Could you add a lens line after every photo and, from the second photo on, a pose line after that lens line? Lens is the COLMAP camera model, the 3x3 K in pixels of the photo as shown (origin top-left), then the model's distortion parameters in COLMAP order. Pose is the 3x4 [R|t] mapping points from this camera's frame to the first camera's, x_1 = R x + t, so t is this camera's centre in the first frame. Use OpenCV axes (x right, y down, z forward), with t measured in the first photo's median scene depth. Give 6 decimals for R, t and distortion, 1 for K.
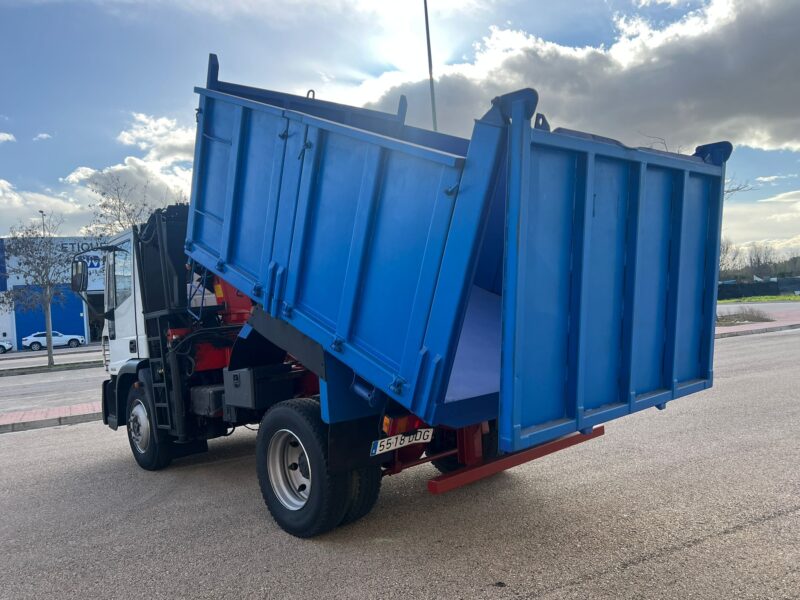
lens RADIAL K [[780.8, 0, 418.3], [0, 780.8, 297.9], [0, 0, 1]] dist [0.052136, -0.025977]
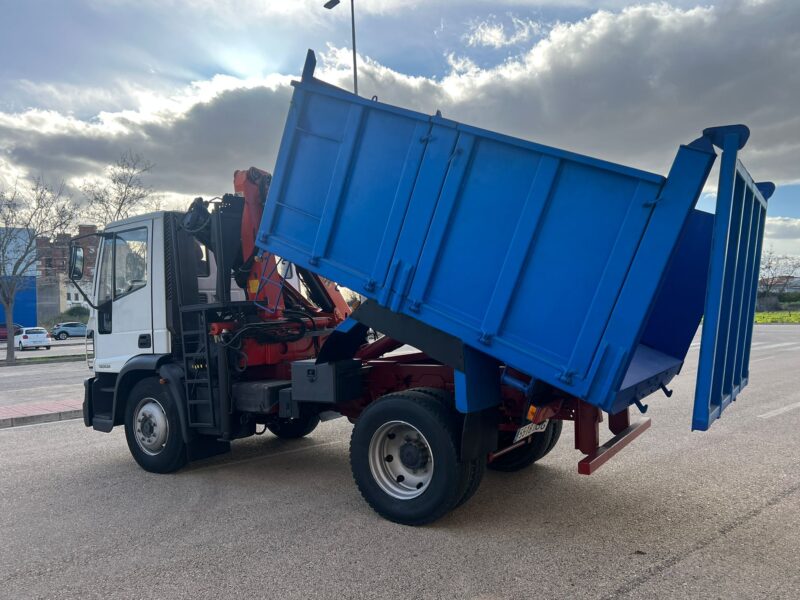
lens RADIAL K [[780.0, 0, 431.9], [0, 780.0, 299.1], [0, 0, 1]] dist [0.087168, -0.154062]
pose [[0.952997, 0.044223, 0.299736, -0.329881], [-0.037866, 0.998918, -0.026986, 0.024780], [-0.300605, 0.014368, 0.953640, -0.000048]]
